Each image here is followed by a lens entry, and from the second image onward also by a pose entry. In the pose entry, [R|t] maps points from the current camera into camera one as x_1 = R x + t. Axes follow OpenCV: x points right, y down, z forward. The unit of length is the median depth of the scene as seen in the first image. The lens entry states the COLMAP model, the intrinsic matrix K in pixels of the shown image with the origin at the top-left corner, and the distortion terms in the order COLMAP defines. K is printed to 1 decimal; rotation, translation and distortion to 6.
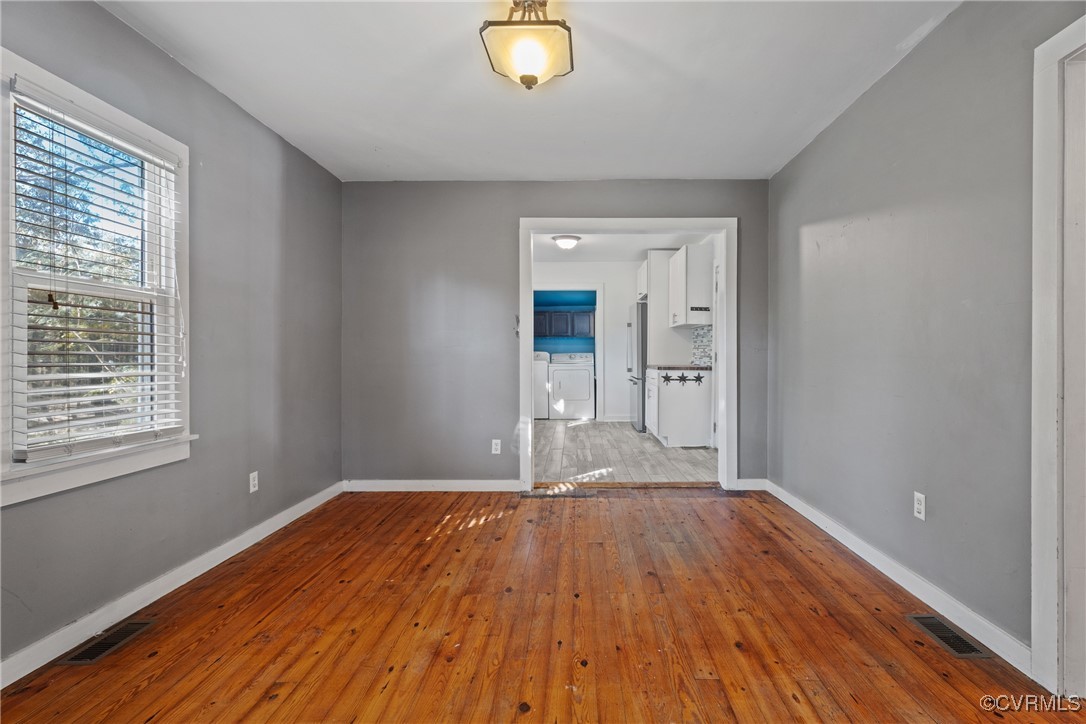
lens RADIAL K [[481.6, 0, 540.7], [0, 481.6, 357.7], [0, 0, 1]] dist [-0.002424, -0.000165]
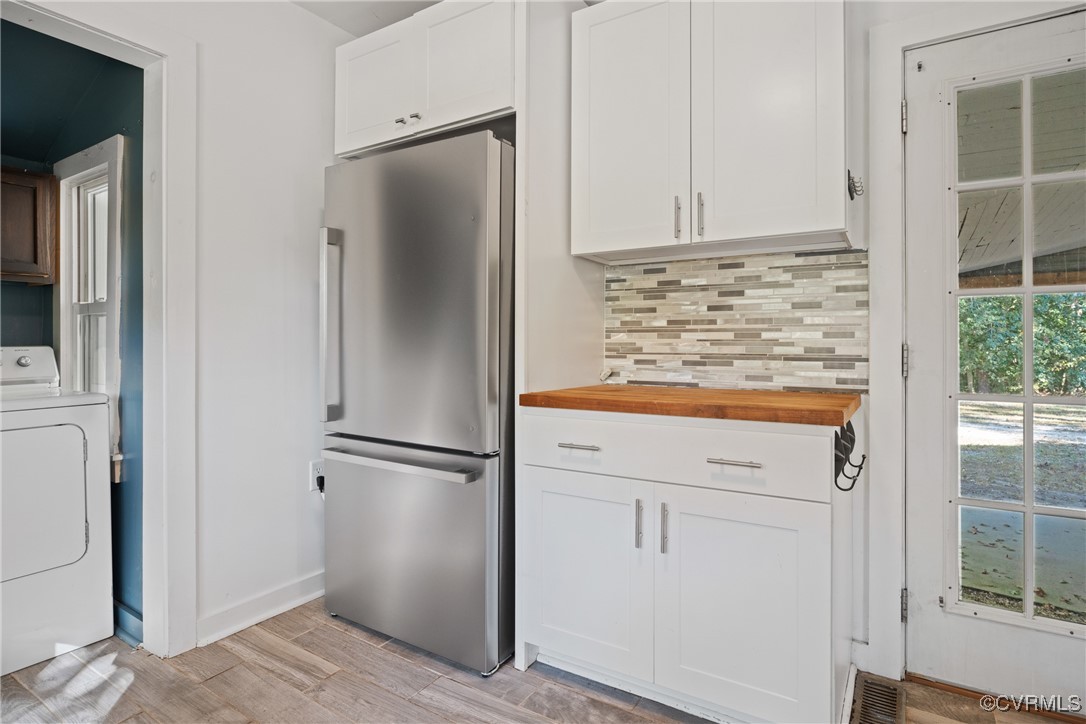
lens RADIAL K [[584.7, 0, 548.3], [0, 584.7, 341.4], [0, 0, 1]] dist [-0.011590, -0.000223]
pose [[0.466326, 0.000242, 0.884613, -0.033153], [0.008286, 0.999955, -0.004642, -0.008974], [-0.884574, 0.009495, 0.466303, 0.640813]]
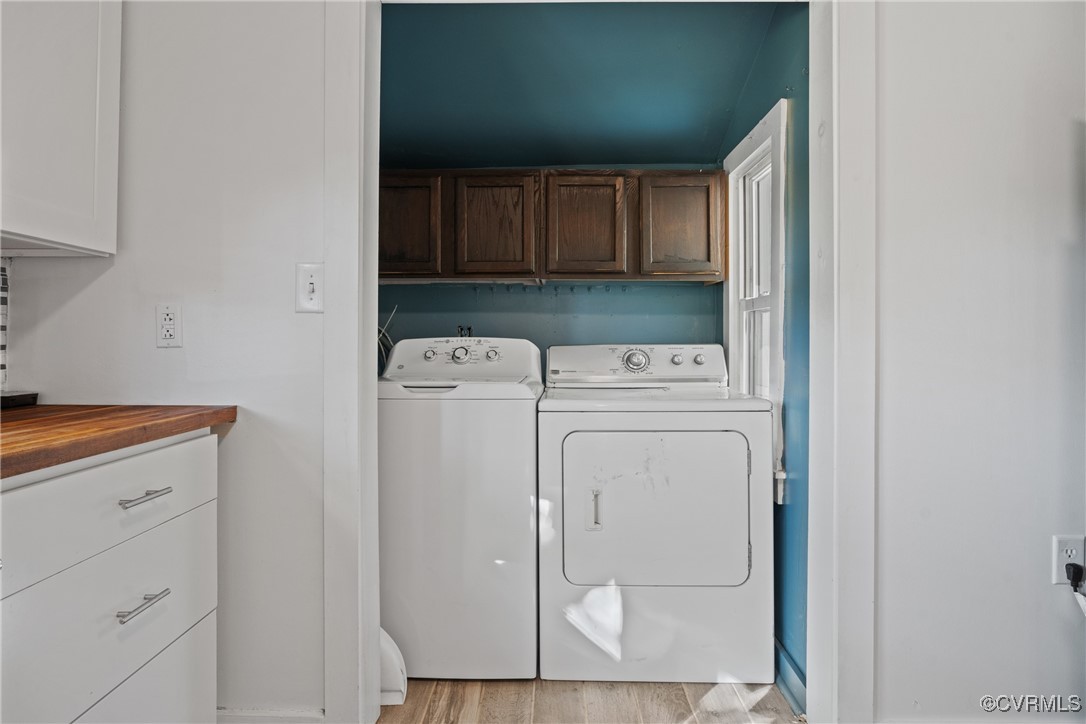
lens RADIAL K [[584.7, 0, 548.3], [0, 584.7, 341.4], [0, 0, 1]] dist [-0.011590, -0.000223]
pose [[0.997208, 0.002554, 0.074635, 0.001154], [-0.001931, 0.999963, -0.008416, -0.008937], [-0.074654, 0.008248, 0.997175, 0.716104]]
